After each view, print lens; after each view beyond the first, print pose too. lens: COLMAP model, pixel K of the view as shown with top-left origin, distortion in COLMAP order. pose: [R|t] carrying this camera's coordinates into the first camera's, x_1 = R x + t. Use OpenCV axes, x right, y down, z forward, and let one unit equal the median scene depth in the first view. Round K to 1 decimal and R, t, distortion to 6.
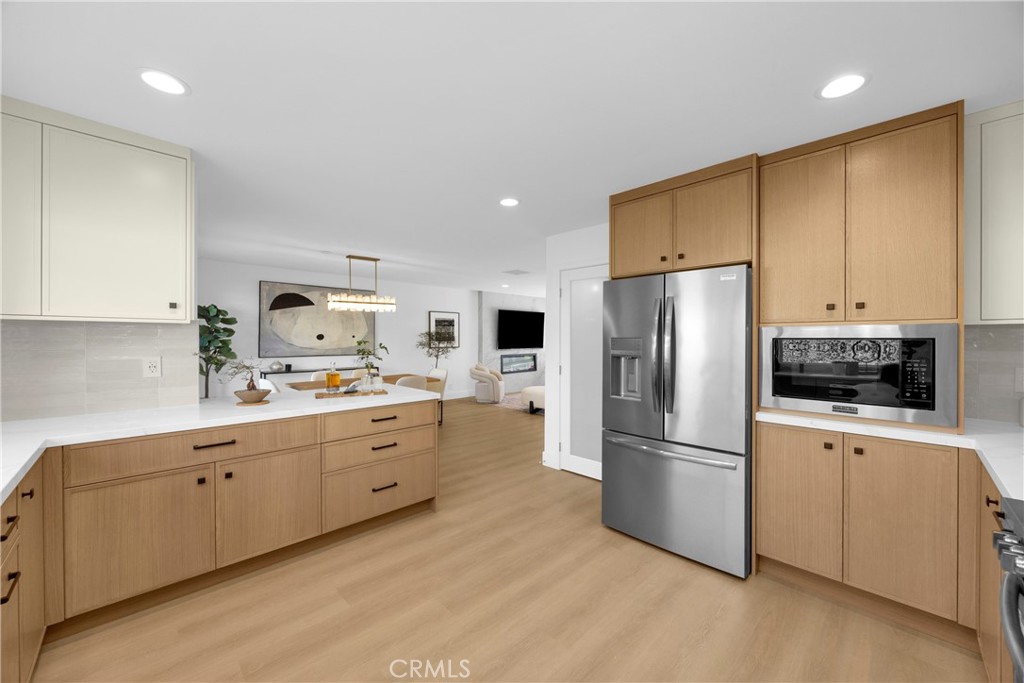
lens RADIAL K [[386.6, 0, 501.4], [0, 386.6, 341.5], [0, 0, 1]] dist [-0.001700, -0.000320]
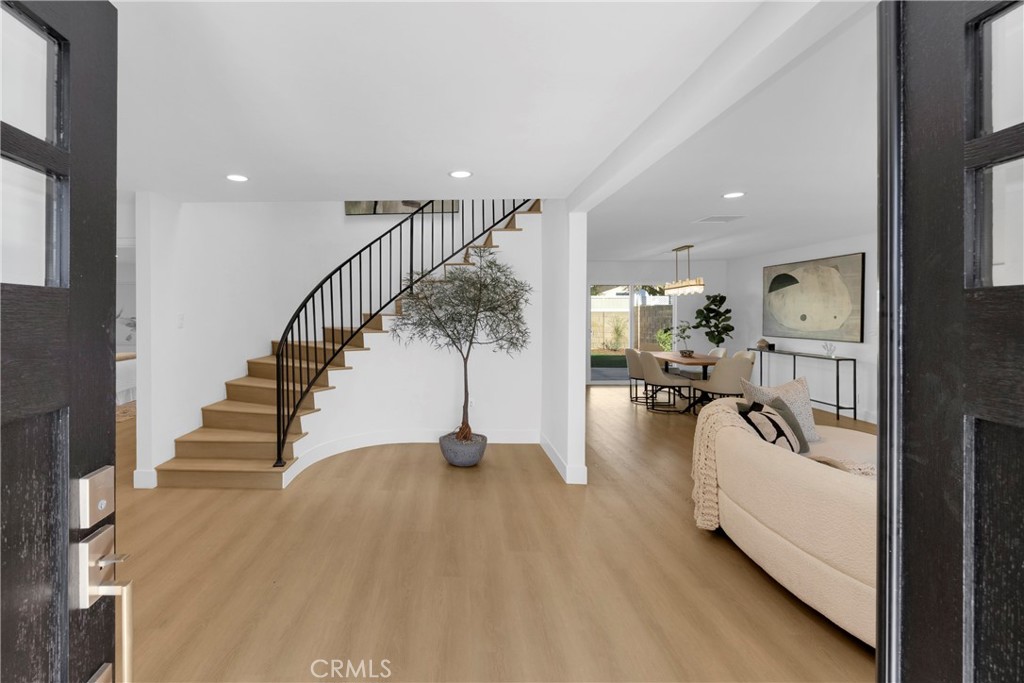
lens RADIAL K [[446.9, 0, 429.2], [0, 446.9, 315.0], [0, 0, 1]] dist [-0.007123, 0.000008]
pose [[-0.716549, -0.004989, -0.697519, 0.730055], [-0.012618, 0.999904, 0.005810, -0.010737], [0.697423, 0.012964, -0.716542, 0.948378]]
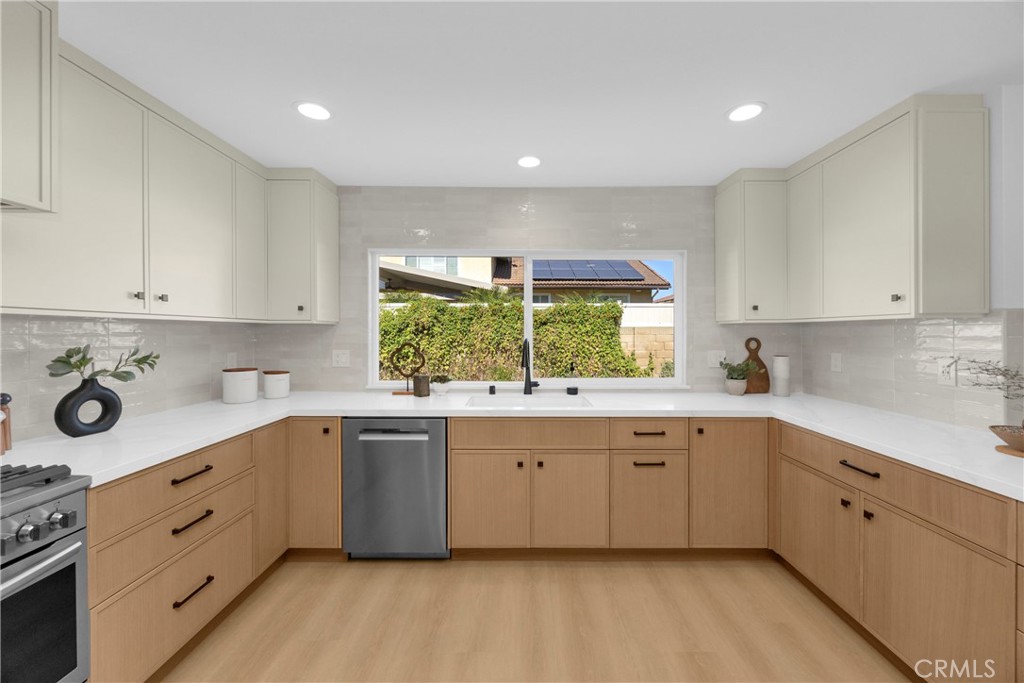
lens RADIAL K [[386.6, 0, 516.6], [0, 386.6, 334.9], [0, 0, 1]] dist [-0.001700, -0.000320]
pose [[-0.682752, 0.000738, -0.730650, 0.087054], [-0.012121, 0.999850, 0.012337, -0.003600], [0.730550, 0.017279, -0.682641, 0.264882]]
